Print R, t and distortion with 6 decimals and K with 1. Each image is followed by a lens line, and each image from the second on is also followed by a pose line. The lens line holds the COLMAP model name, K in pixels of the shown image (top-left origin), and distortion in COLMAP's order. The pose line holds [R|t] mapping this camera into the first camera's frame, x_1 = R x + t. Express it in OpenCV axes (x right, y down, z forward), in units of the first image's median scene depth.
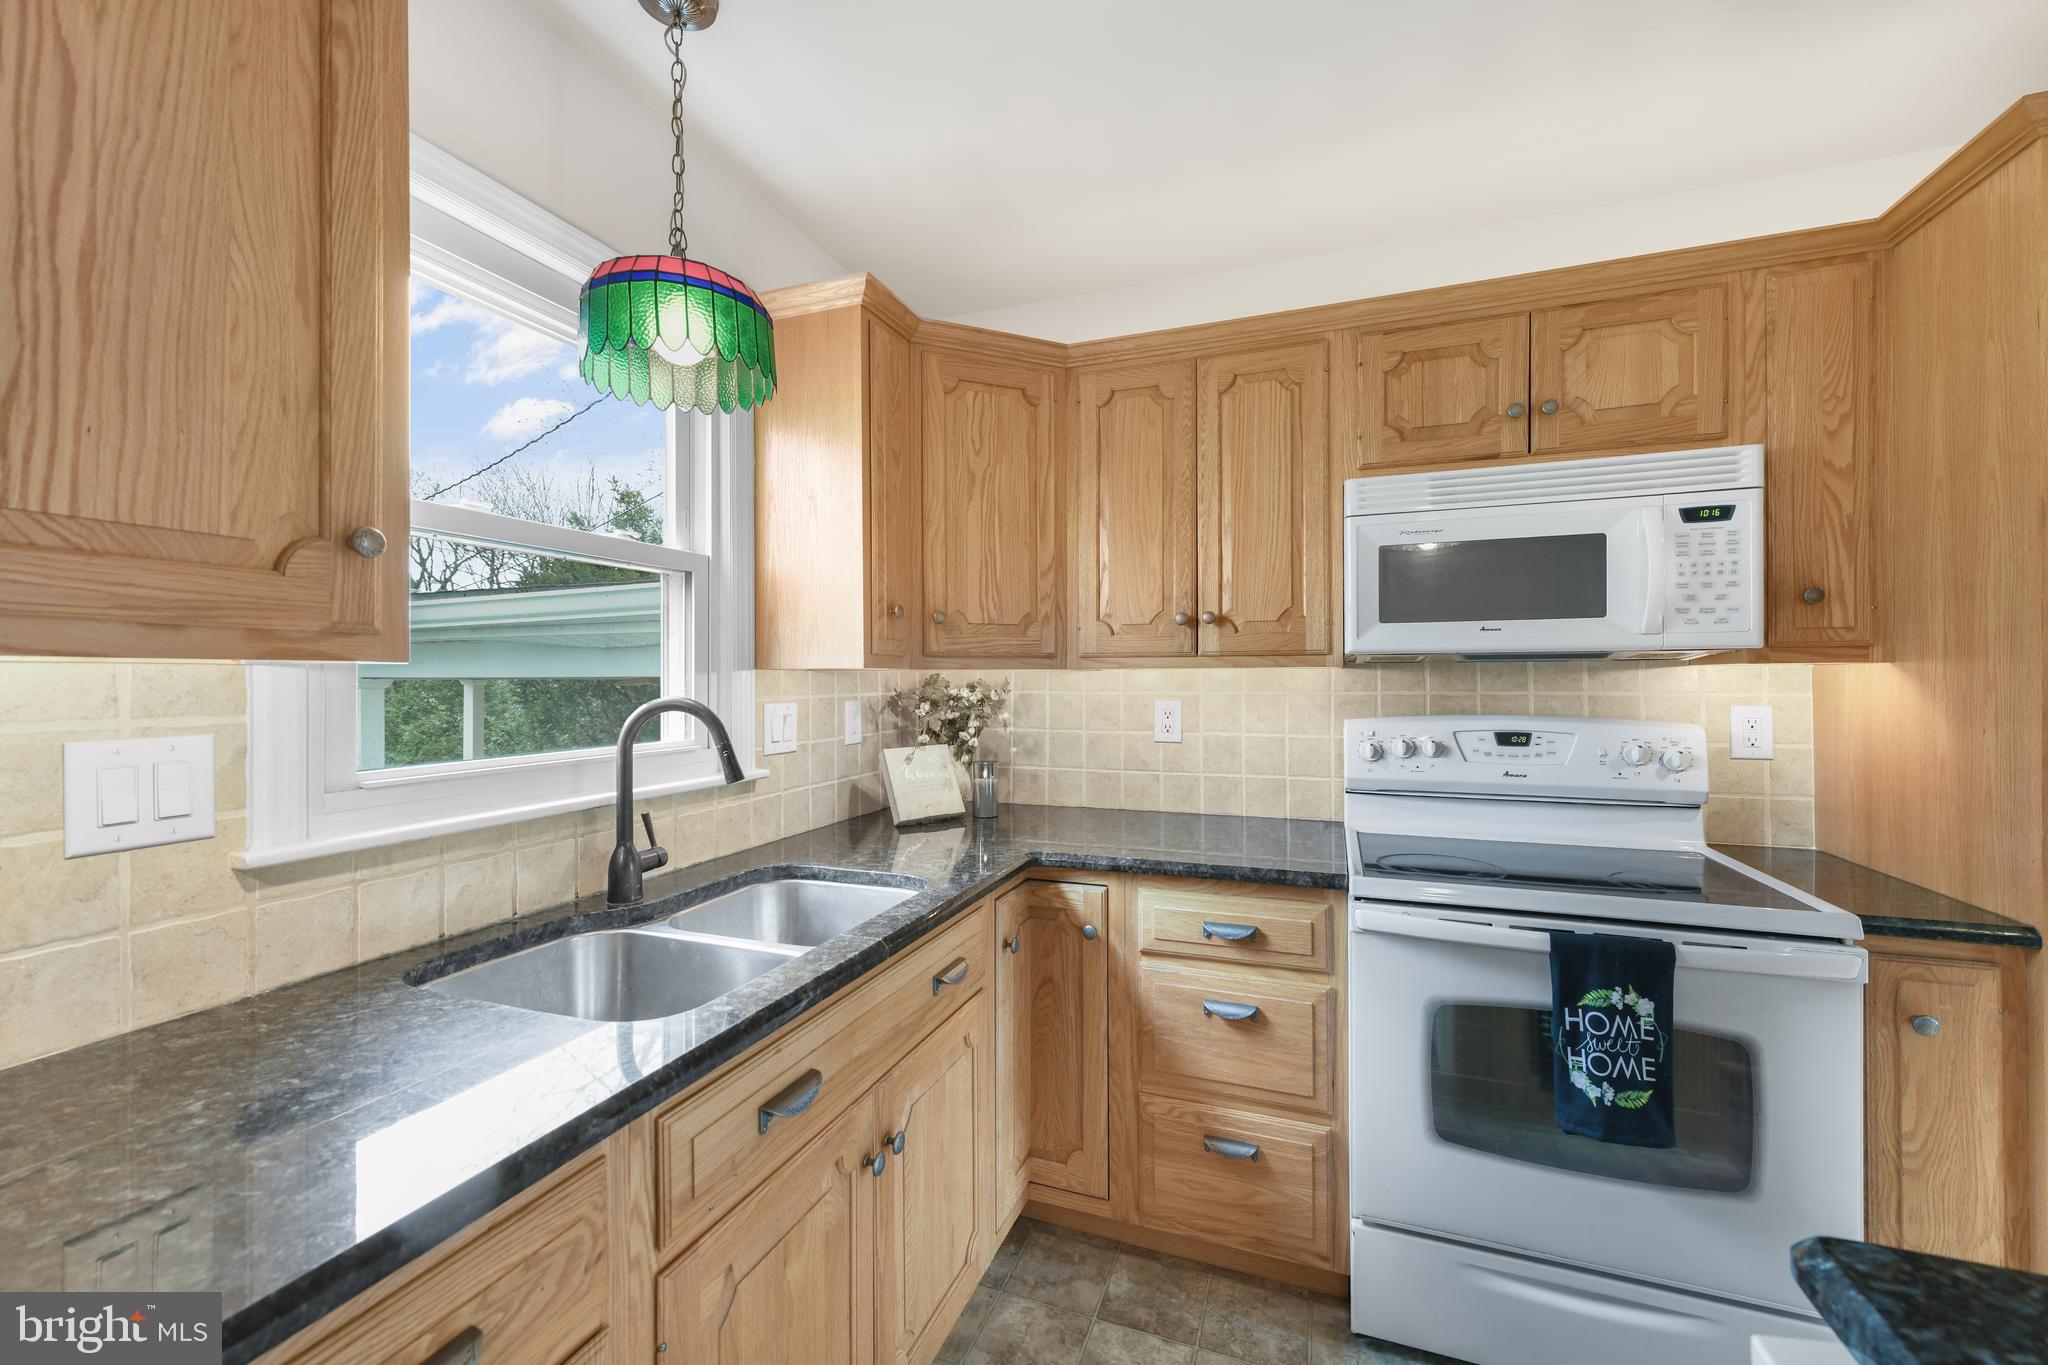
lens RADIAL K [[821.5, 0, 1026.0], [0, 821.5, 677.8], [0, 0, 1]] dist [0.004436, -0.000061]
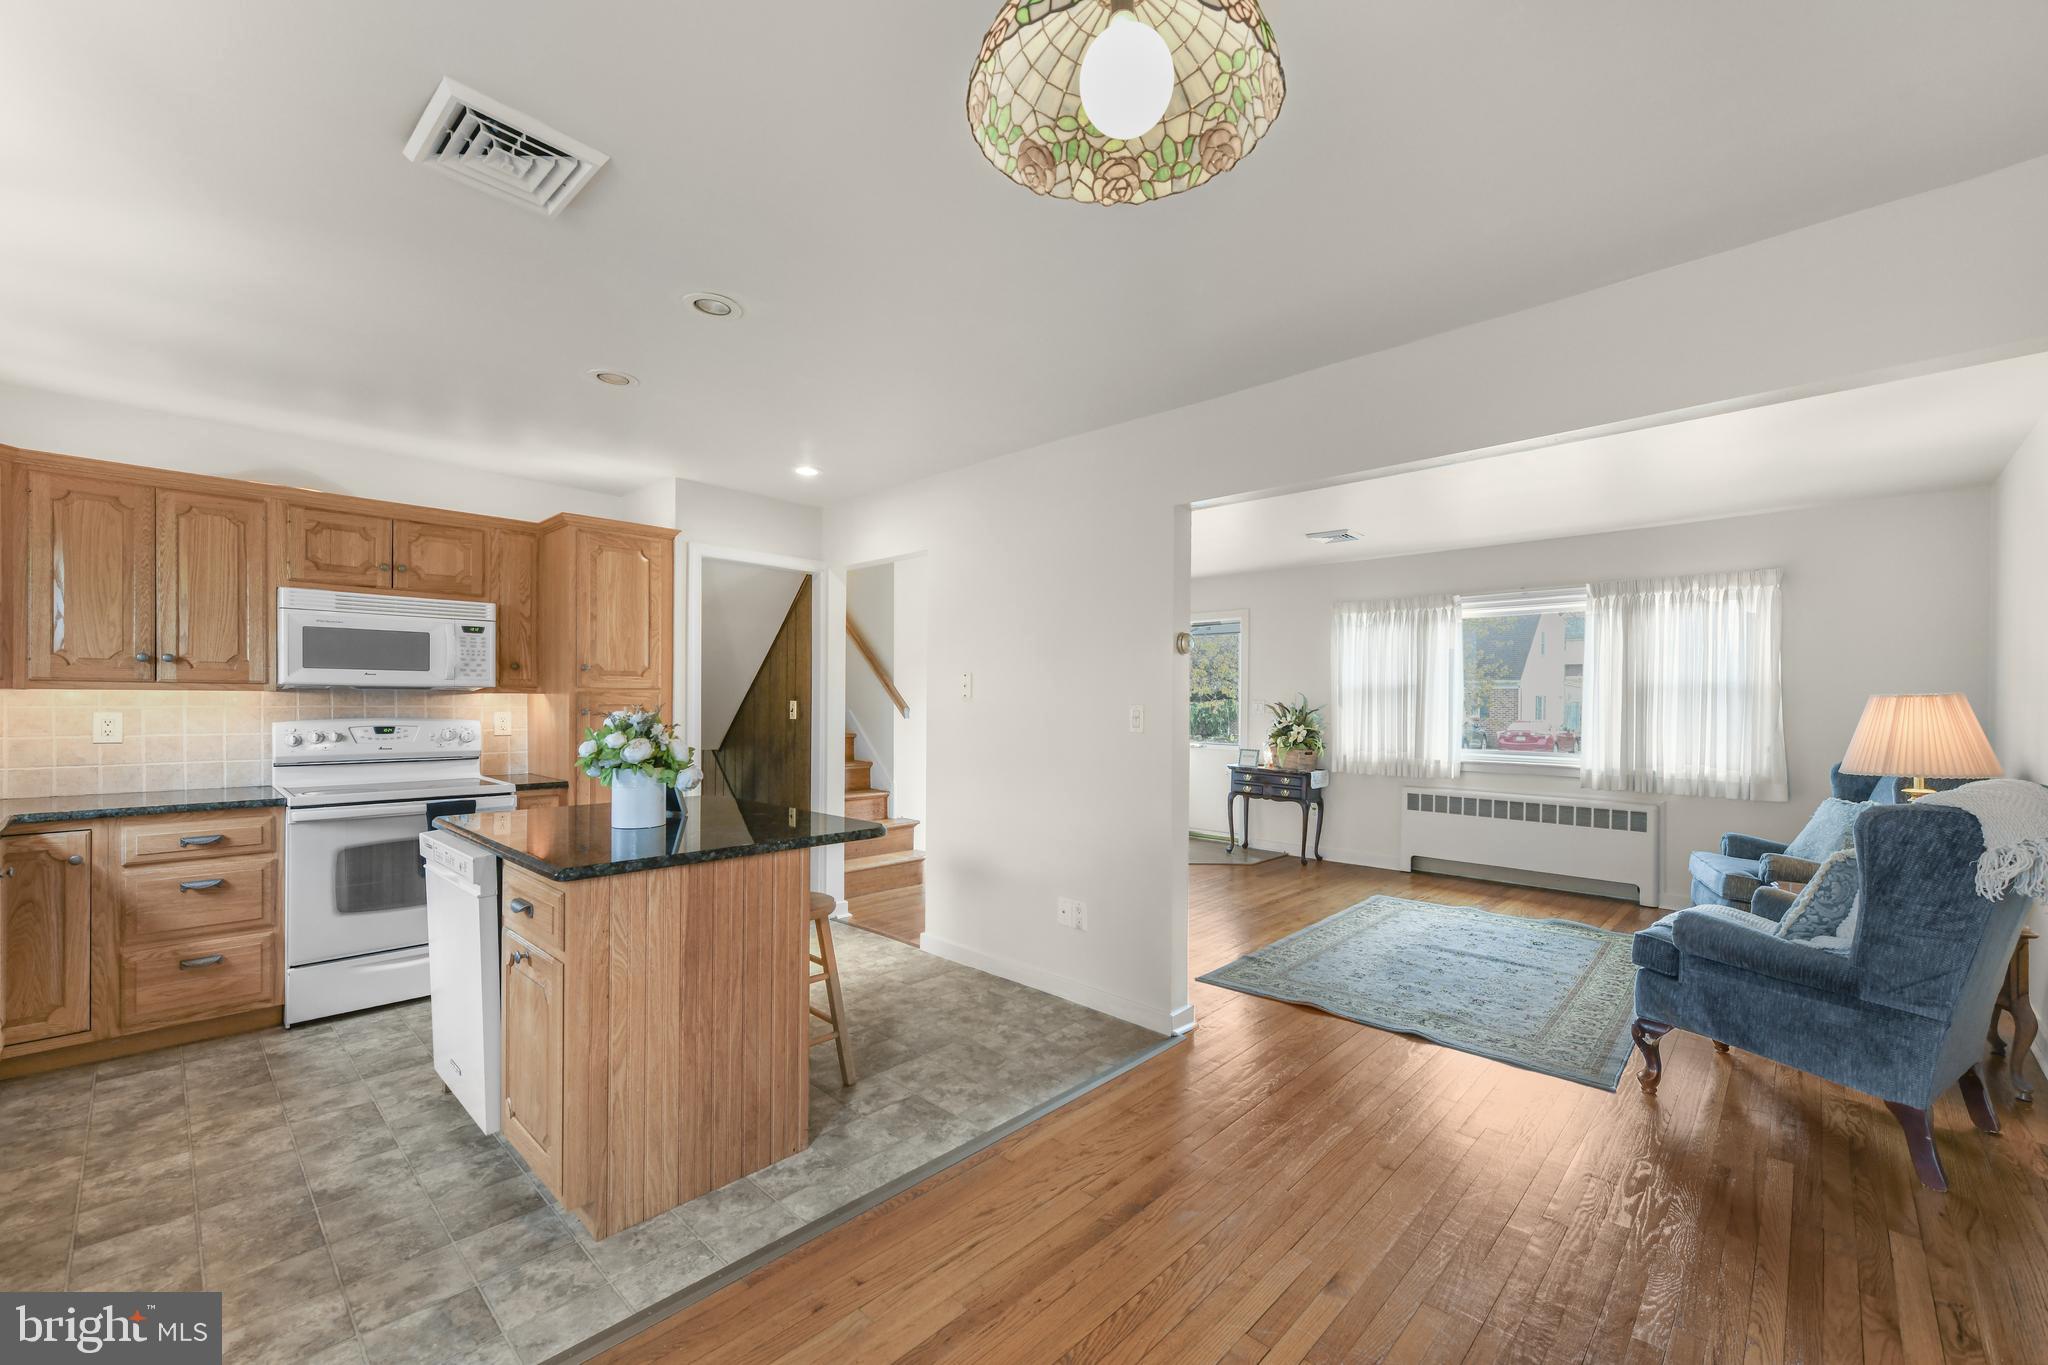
lens RADIAL K [[822.0, 0, 1031.9], [0, 822.0, 706.1], [0, 0, 1]] dist [0.002855, -0.000002]
pose [[0.389833, 0.000775, 0.920885, -0.636118], [-0.008117, 0.999964, 0.002594, 0.000809], [-0.920850, -0.008487, 0.389825, -1.231280]]
